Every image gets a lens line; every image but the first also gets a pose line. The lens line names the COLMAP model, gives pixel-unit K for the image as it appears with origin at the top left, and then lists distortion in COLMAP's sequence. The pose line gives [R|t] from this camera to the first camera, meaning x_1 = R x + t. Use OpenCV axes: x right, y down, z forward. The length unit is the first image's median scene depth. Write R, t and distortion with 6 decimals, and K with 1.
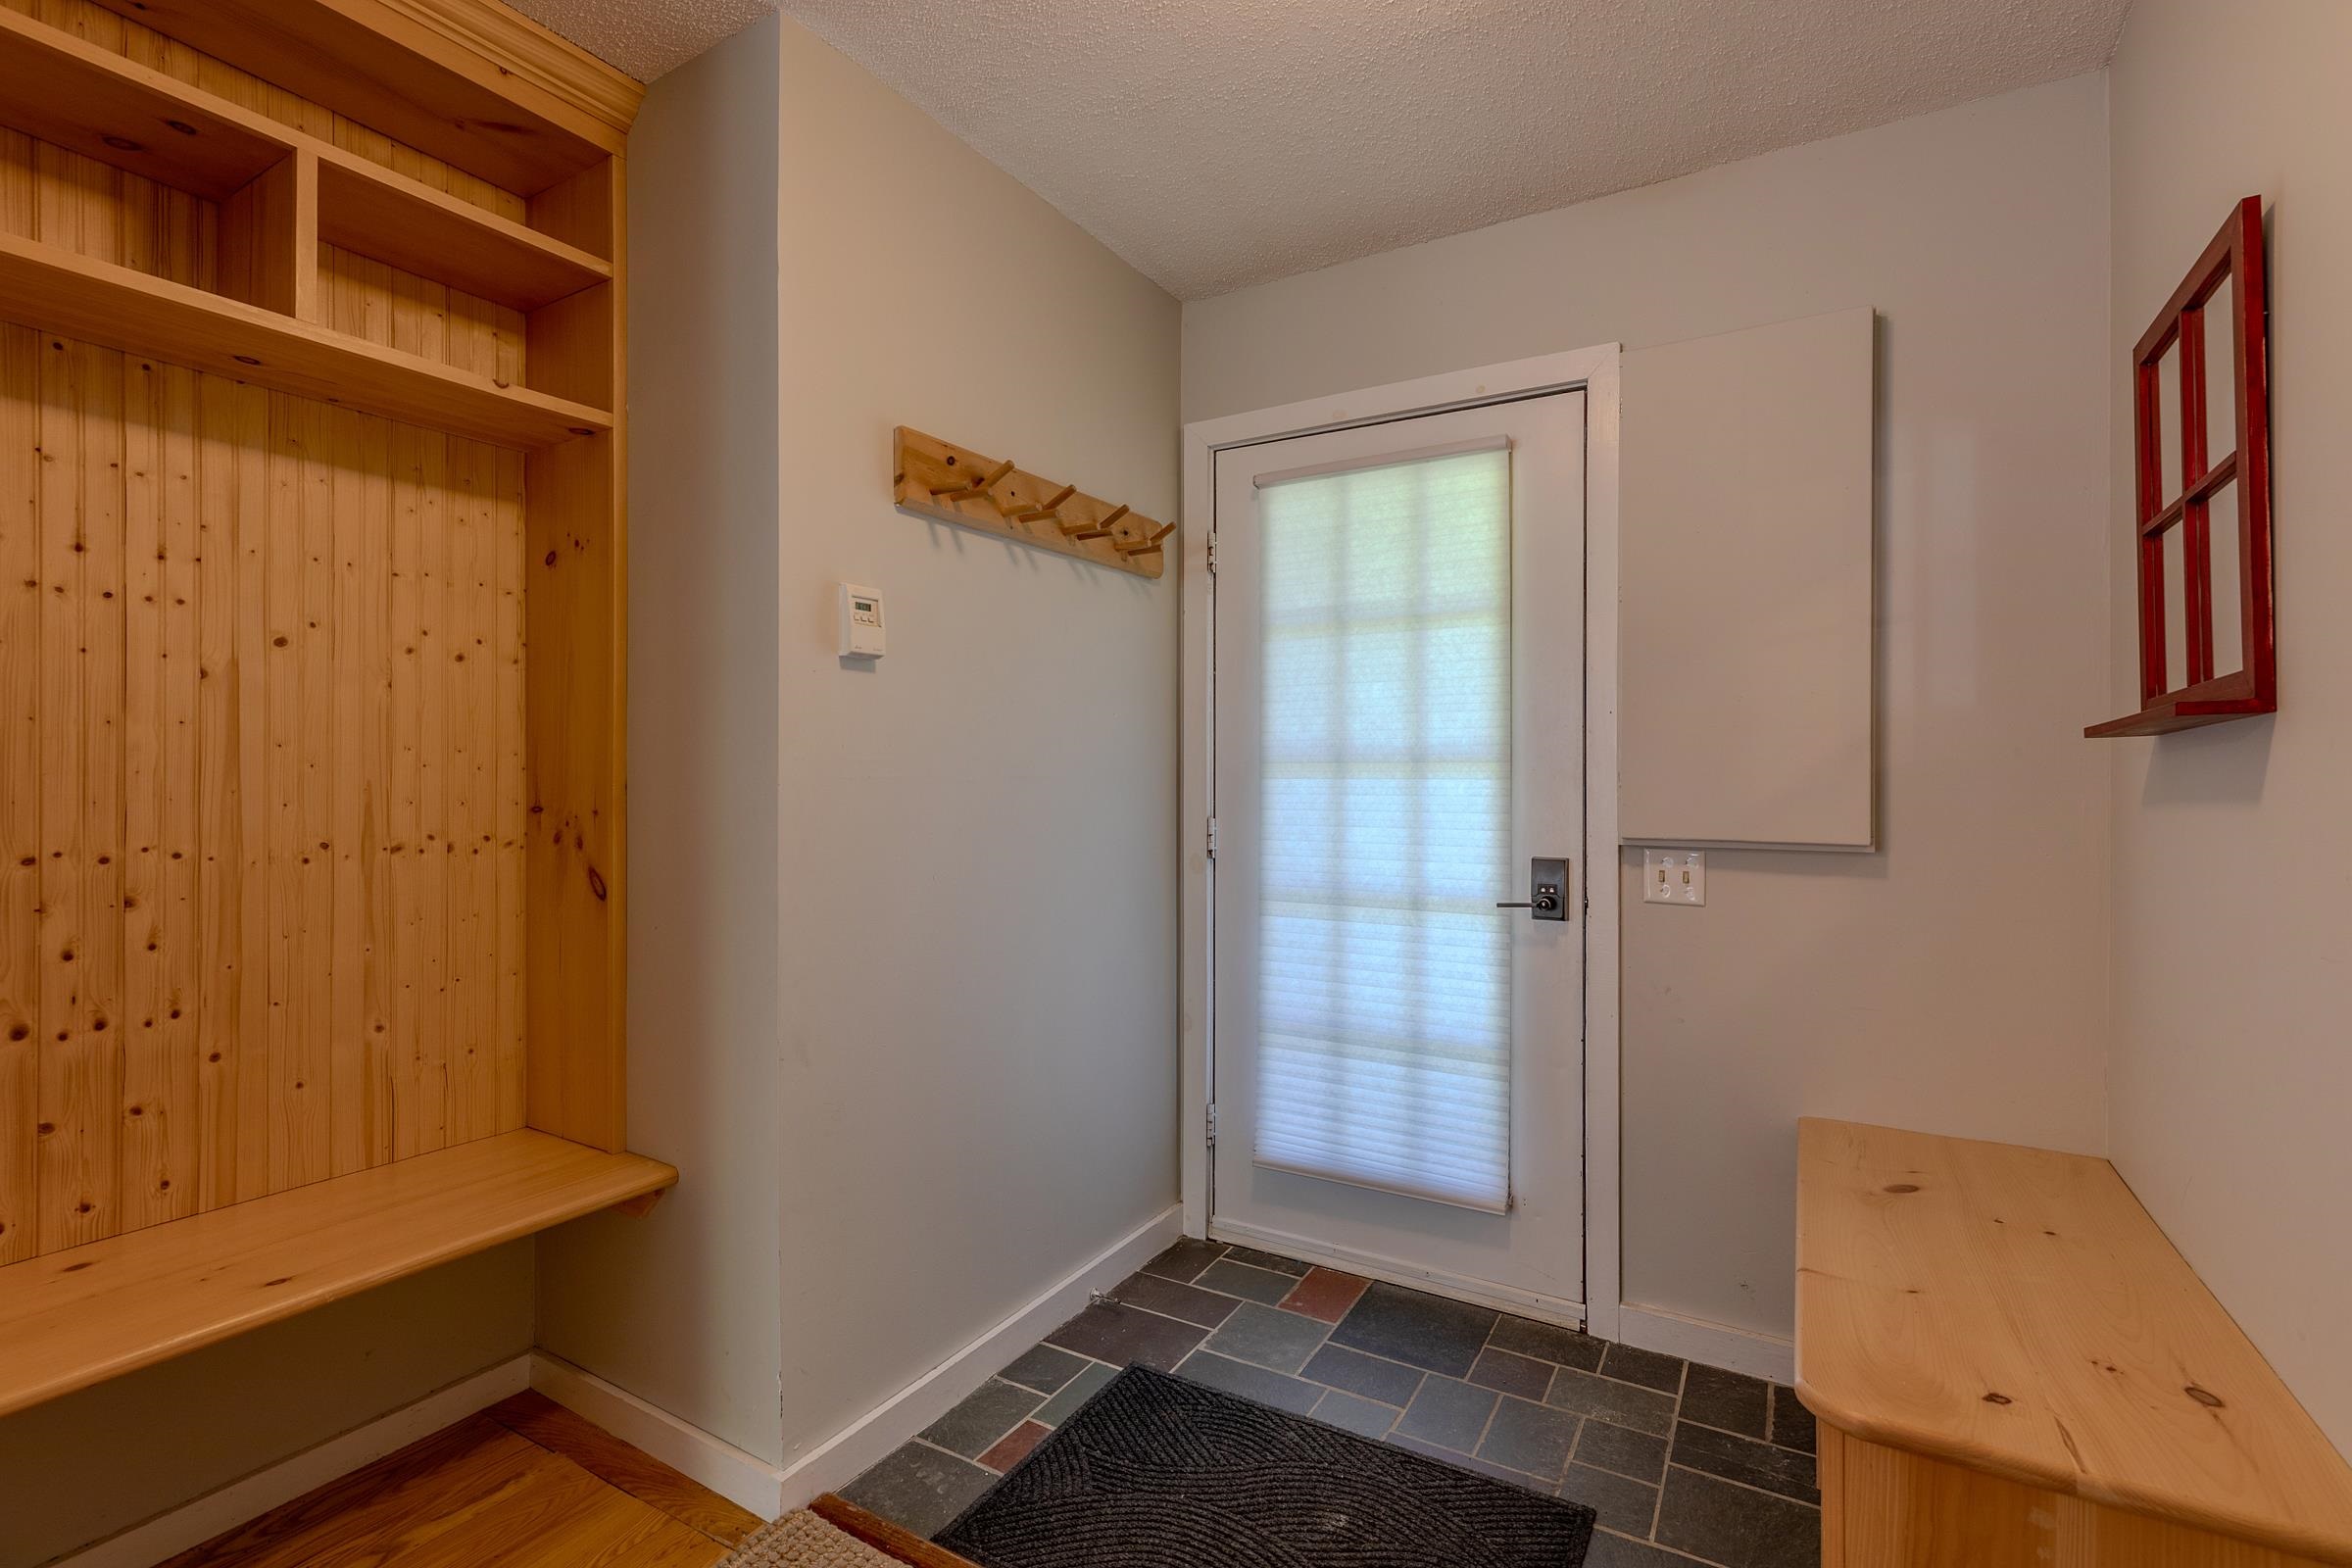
lens RADIAL K [[1091.6, 0, 1173.2], [0, 1091.6, 797.1], [0, 0, 1]] dist [0.002263, 0.002003]
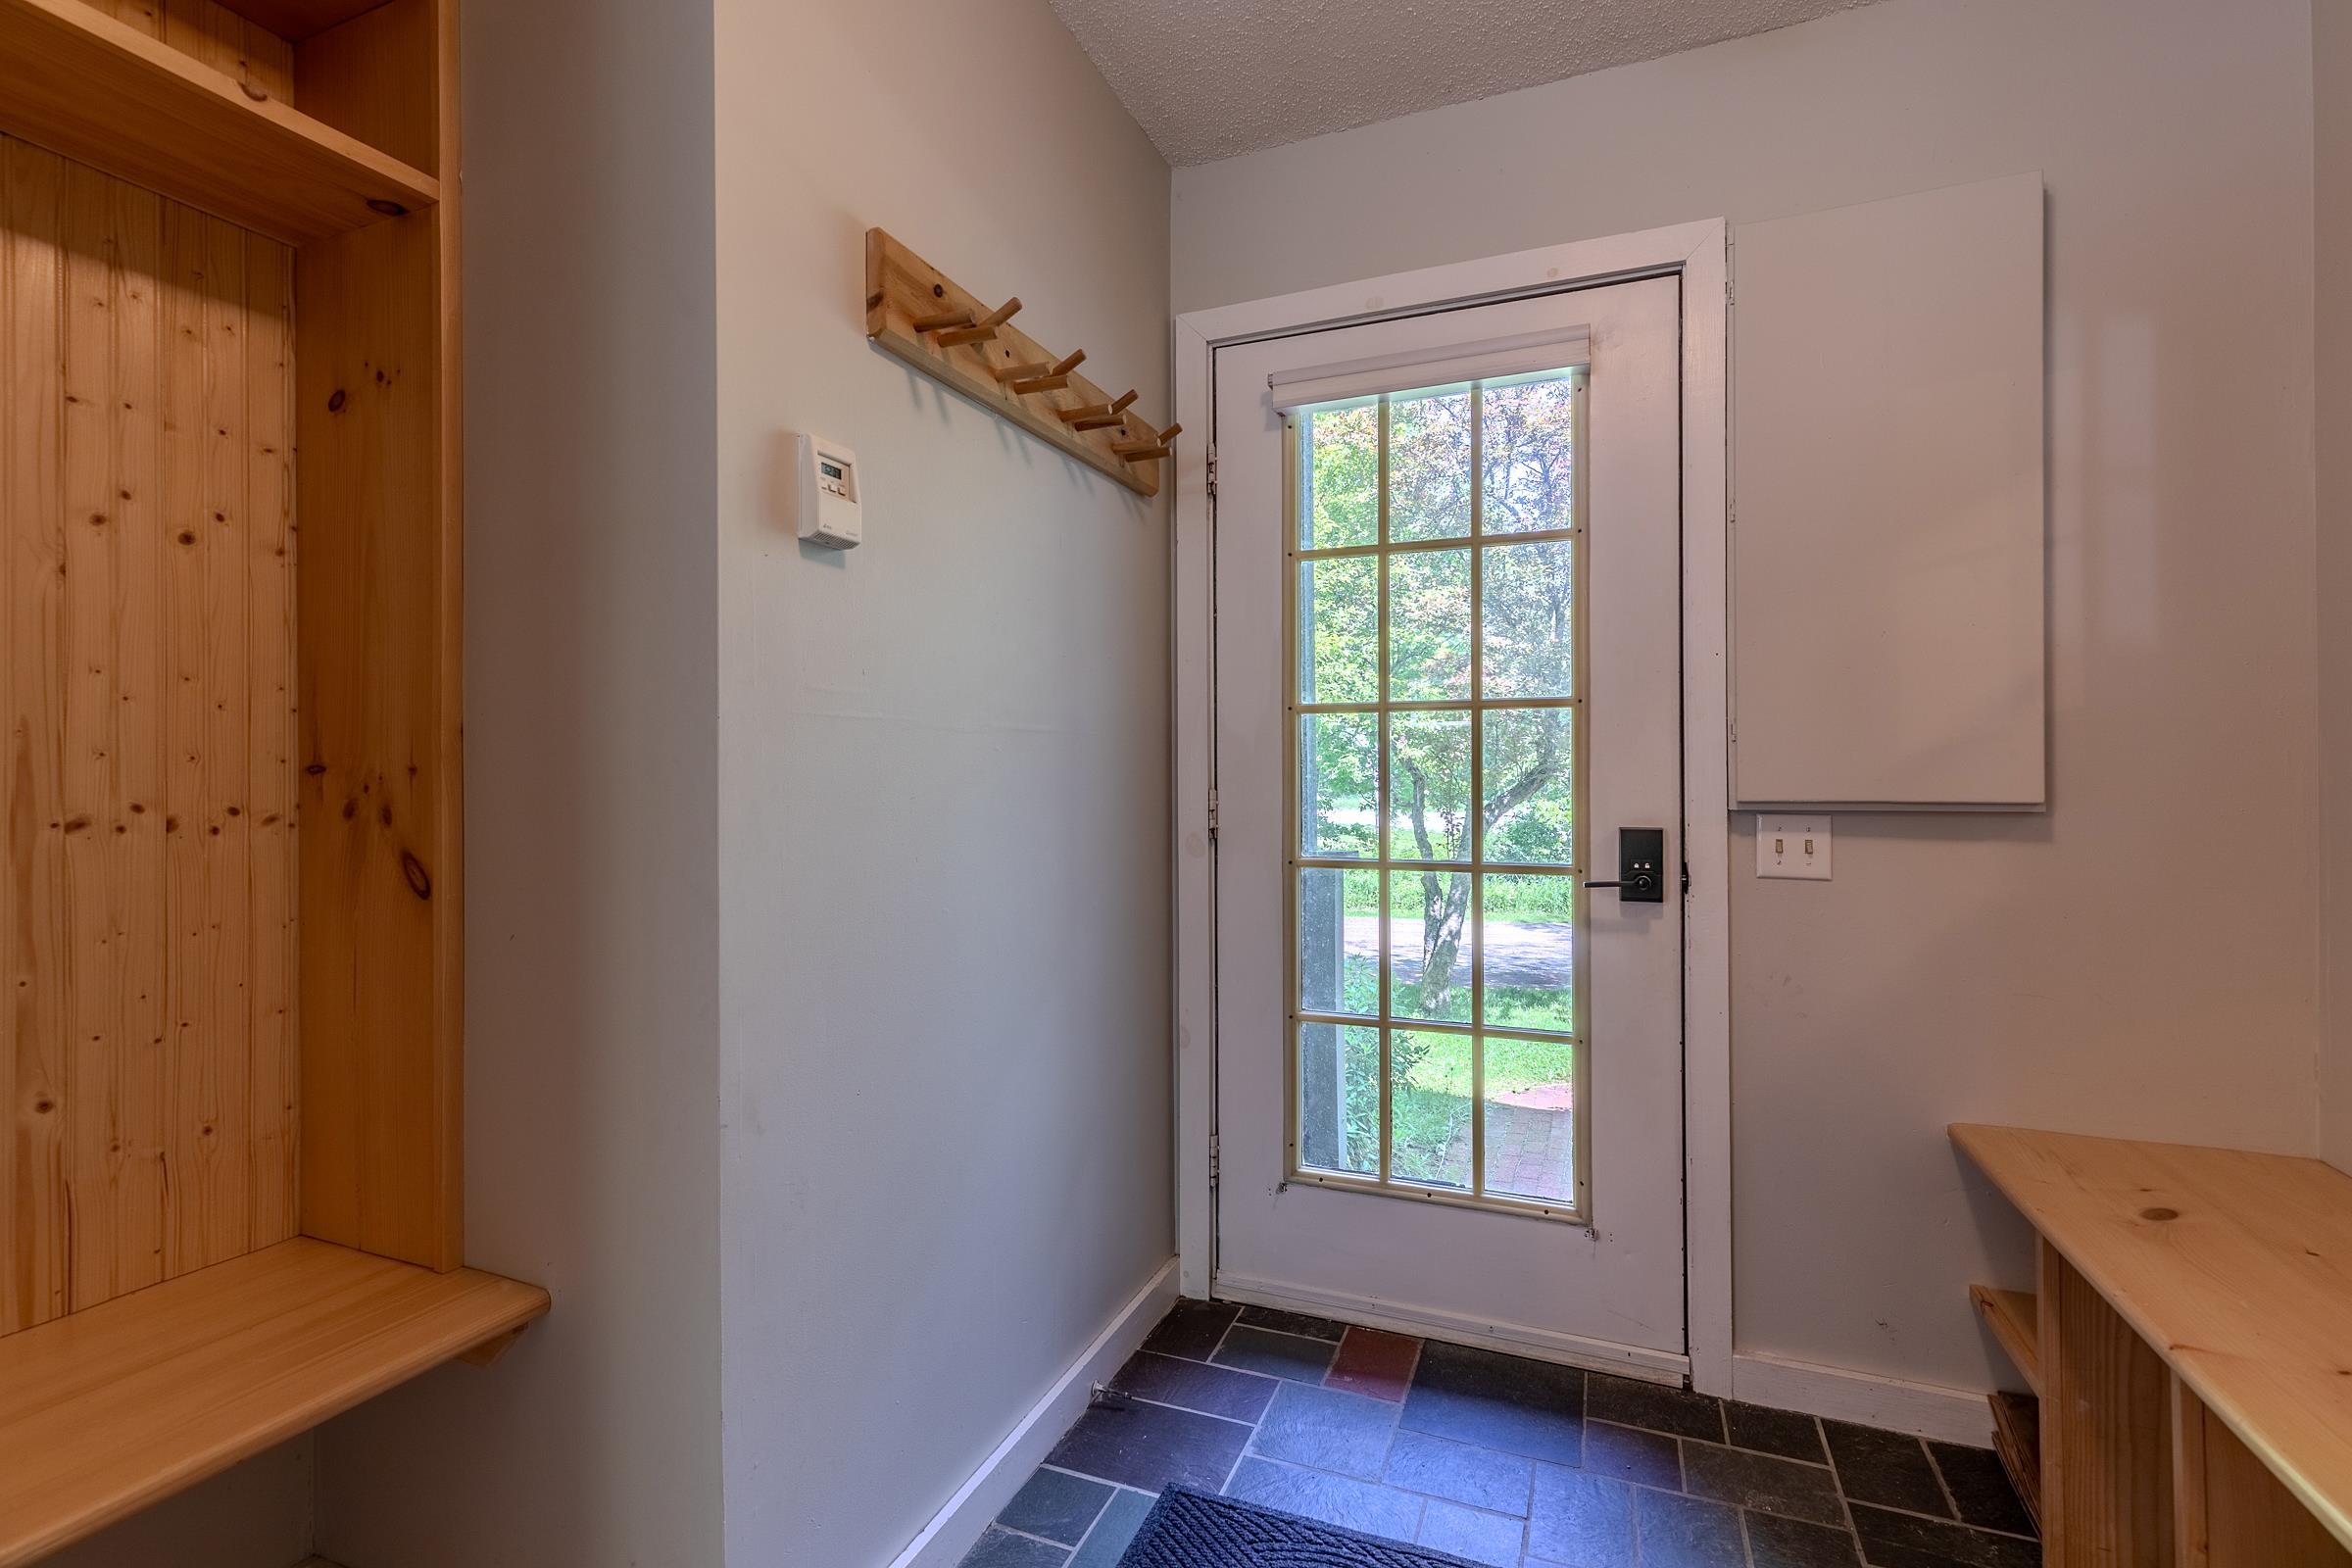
lens RADIAL K [[1091.6, 0, 1179.7], [0, 1091.6, 792.9], [0, 0, 1]] dist [0.002263, 0.002003]
pose [[0.989134, -0.007207, 0.146840, -0.145414], [0.008069, 0.999954, -0.005275, 0.033086], [-0.146795, 0.006403, 0.989146, 0.238939]]
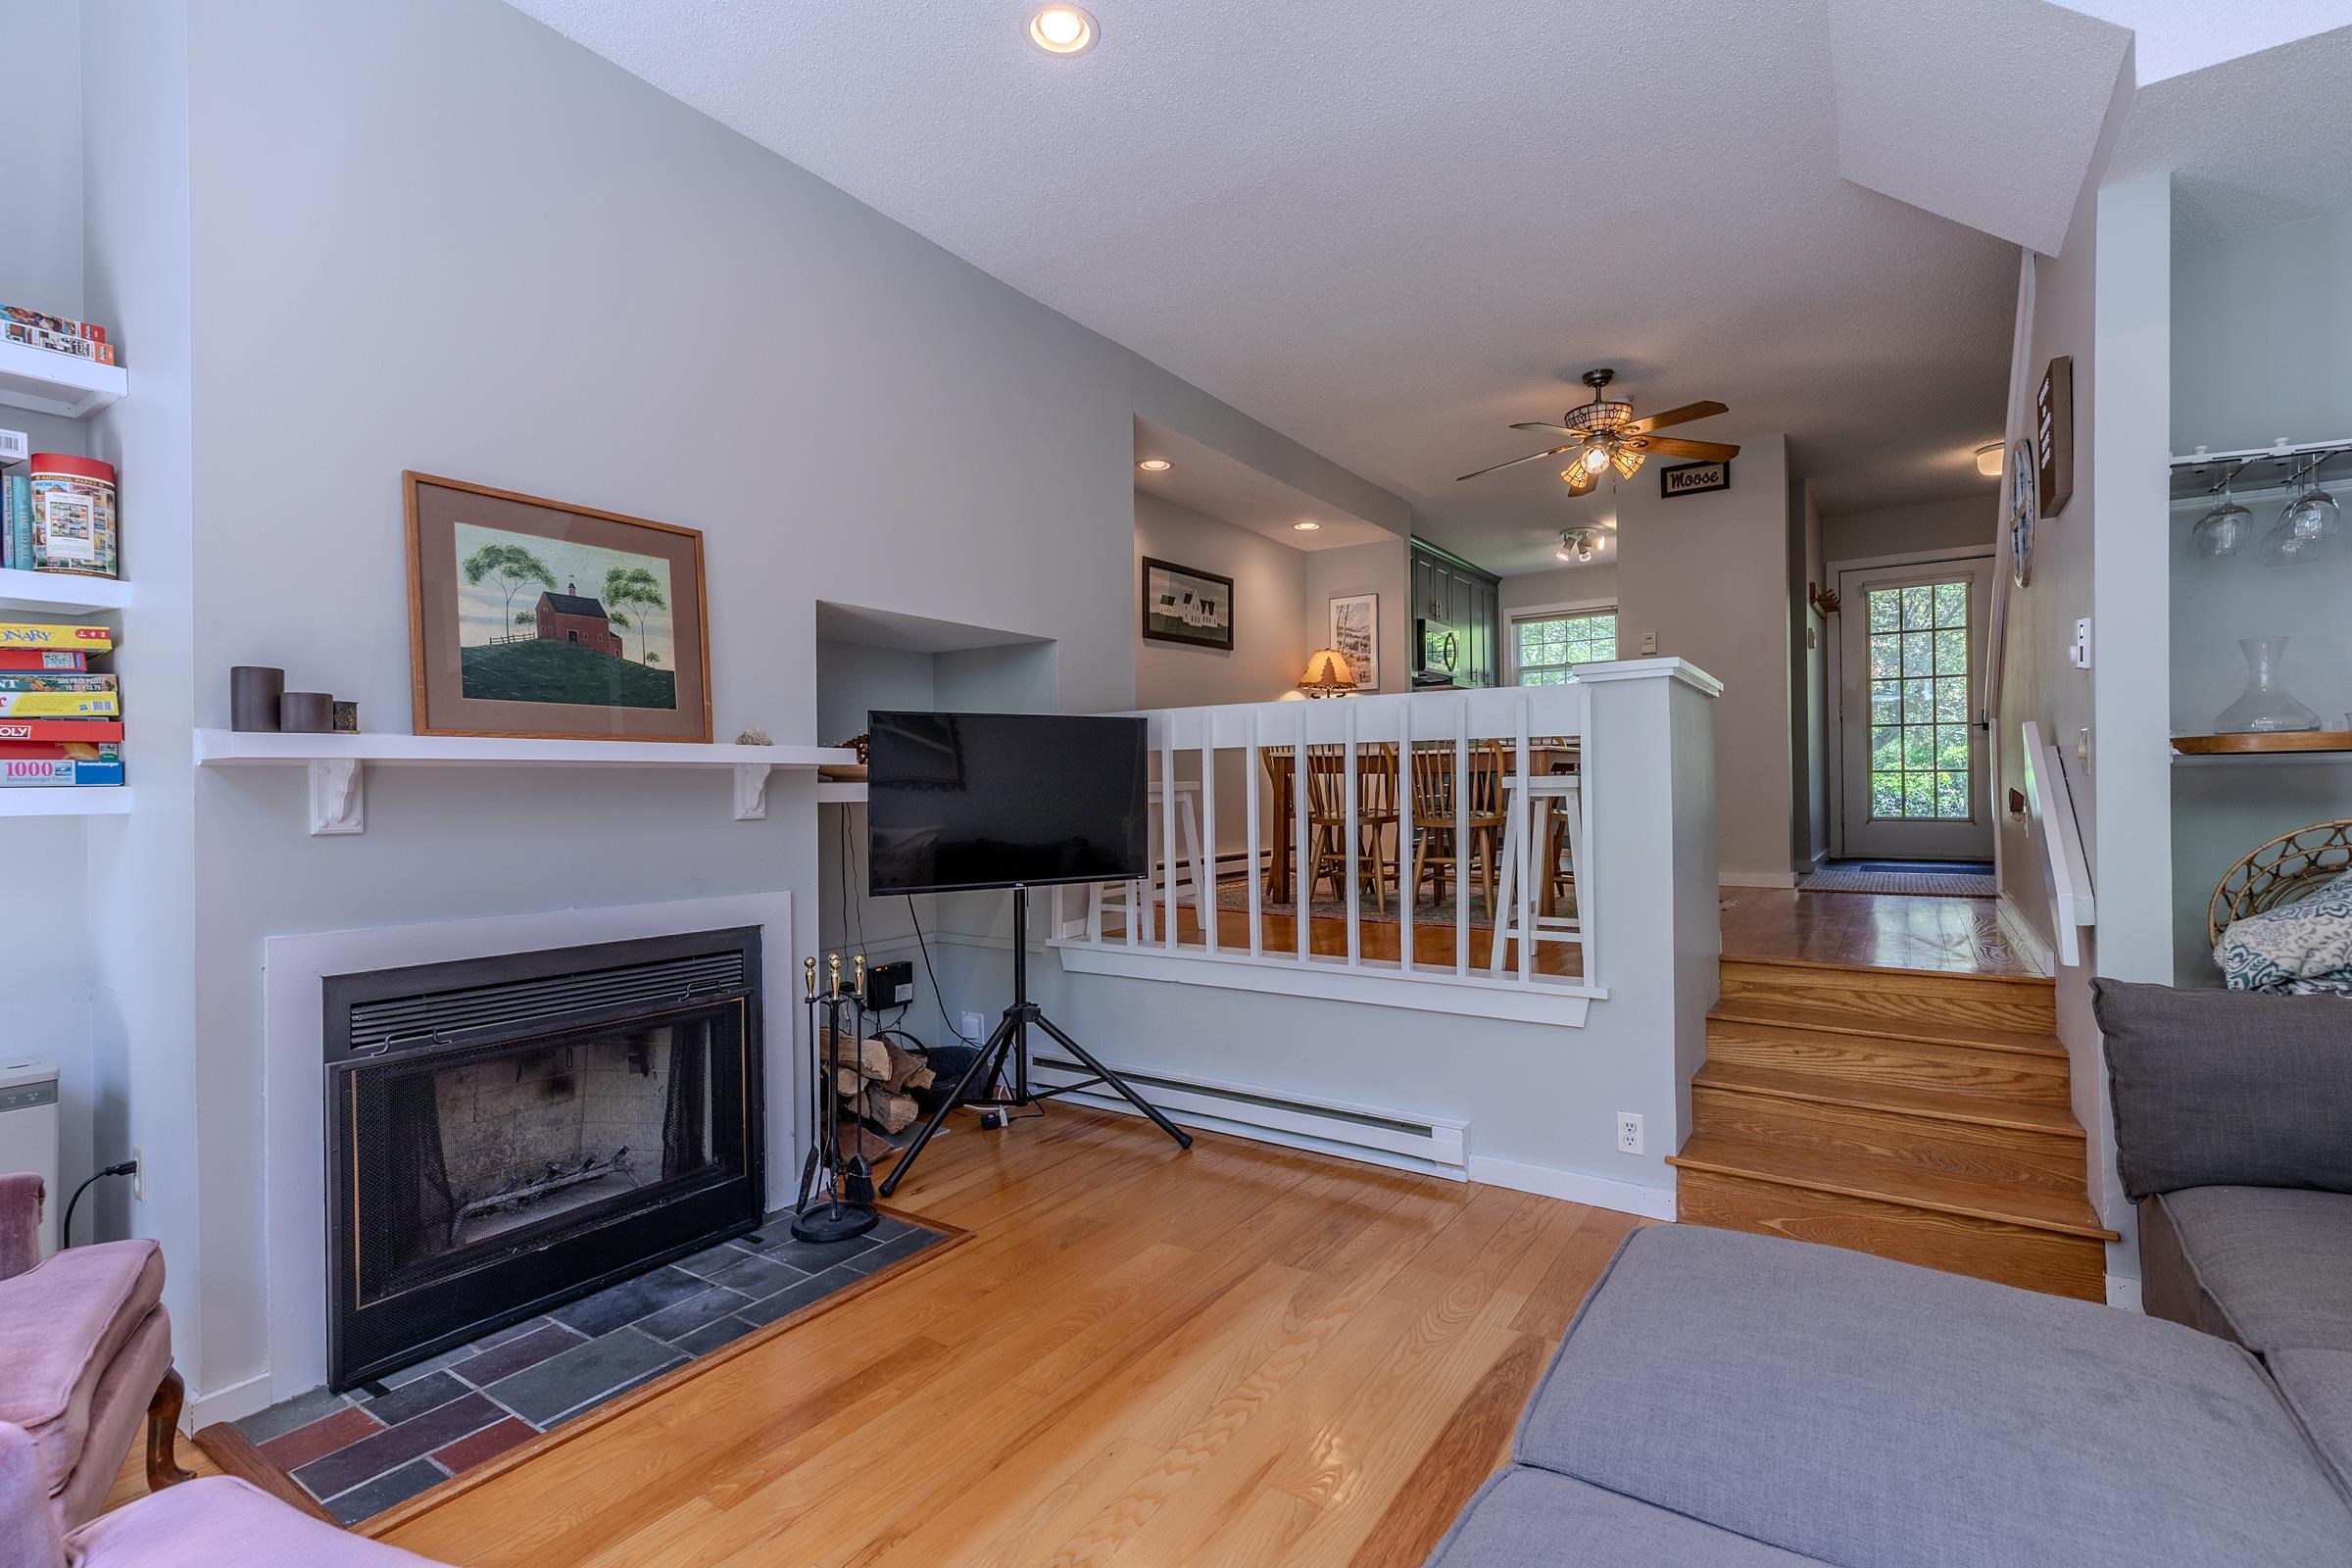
lens RADIAL K [[1091.6, 0, 1168.6], [0, 1091.6, 772.1], [0, 0, 1]] dist [0.002263, 0.002003]
pose [[0.997232, -0.016105, -0.072590, -1.911154], [0.015626, 0.999852, -0.007160, 0.238260], [0.072695, 0.006006, 0.997336, -2.459733]]
